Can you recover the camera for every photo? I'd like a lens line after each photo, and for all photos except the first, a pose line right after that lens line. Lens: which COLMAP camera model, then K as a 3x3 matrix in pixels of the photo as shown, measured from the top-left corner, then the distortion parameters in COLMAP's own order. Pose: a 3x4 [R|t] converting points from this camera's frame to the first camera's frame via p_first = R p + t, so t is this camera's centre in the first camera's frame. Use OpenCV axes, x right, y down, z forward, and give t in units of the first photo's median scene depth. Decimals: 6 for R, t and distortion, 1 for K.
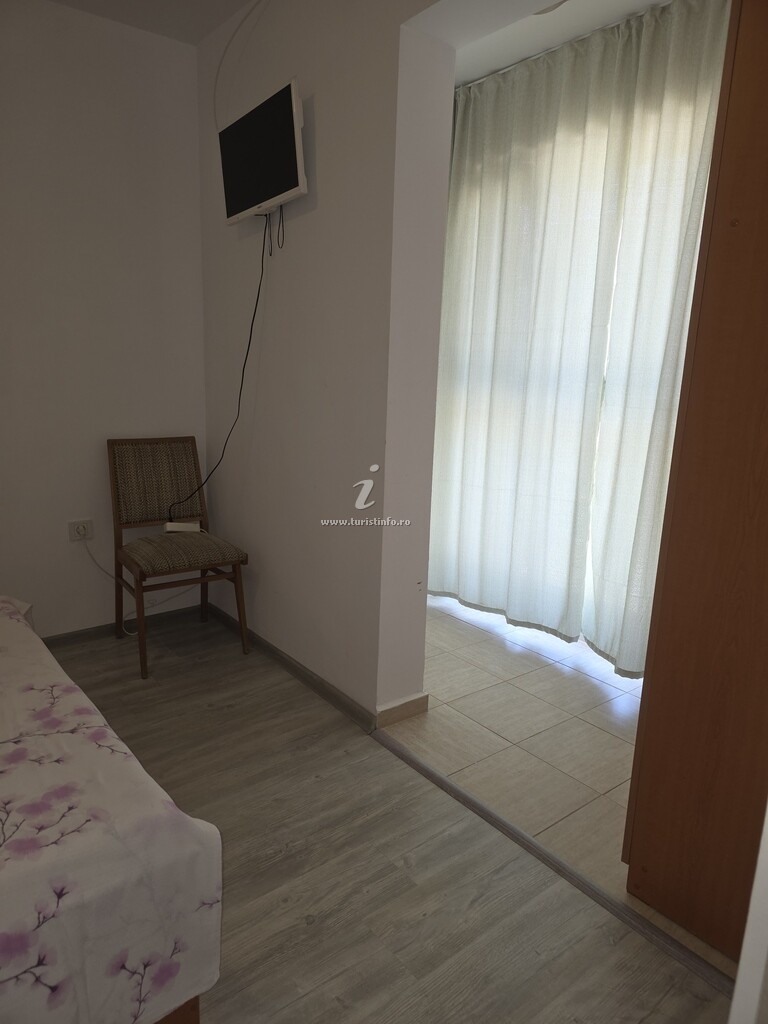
lens RADIAL K [[685.8, 0, 375.1], [0, 685.8, 505.6], [0, 0, 1]] dist [0.011859, -0.004085]
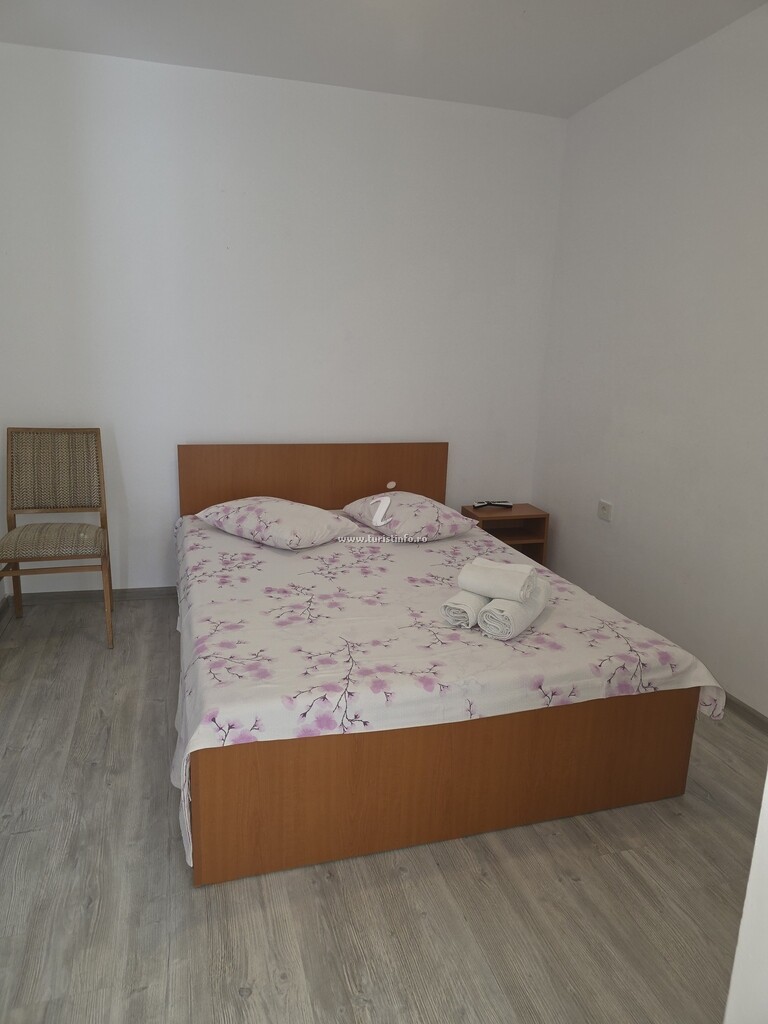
lens RADIAL K [[685.8, 0, 375.0], [0, 685.8, 510.1], [0, 0, 1]] dist [0.011859, -0.004085]
pose [[-0.376675, 0.182175, -0.908256, 0.603133], [-0.233001, 0.930318, 0.283231, -0.312918], [0.896564, 0.318310, -0.307980, 1.351870]]
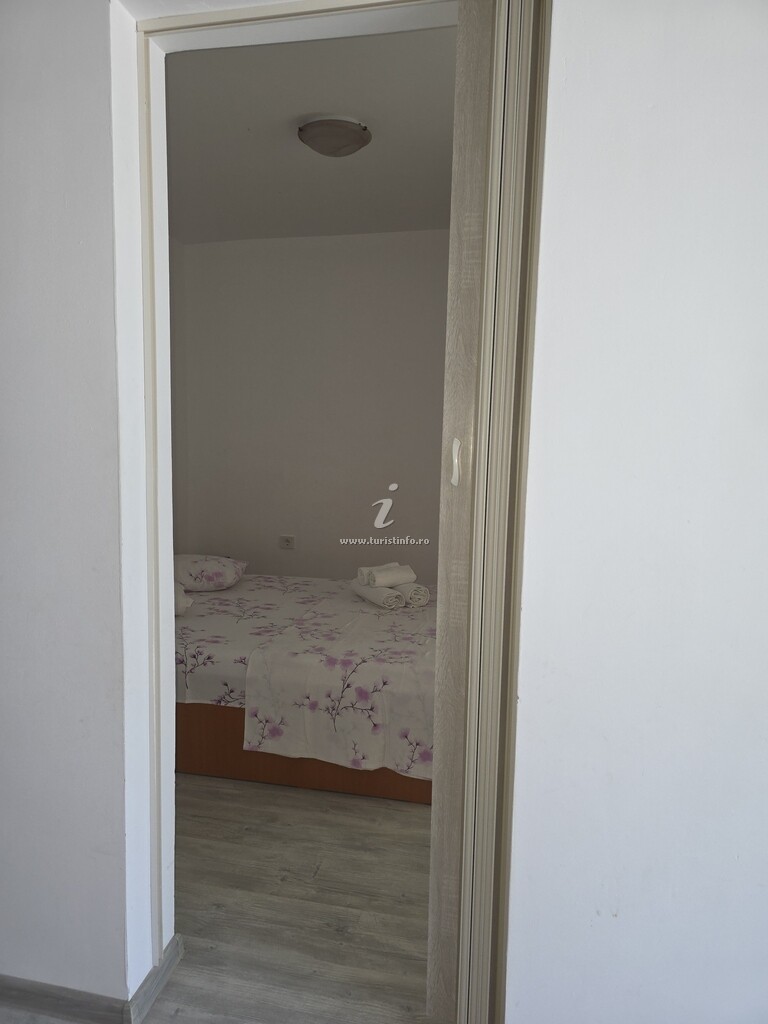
lens RADIAL K [[685.8, 0, 381.5], [0, 685.8, 508.2], [0, 0, 1]] dist [0.011859, -0.004085]
pose [[0.629127, 0.062320, -0.774801, 0.897964], [-0.160973, 0.985618, -0.051431, 0.103790], [0.760452, 0.157079, 0.630110, -0.344408]]
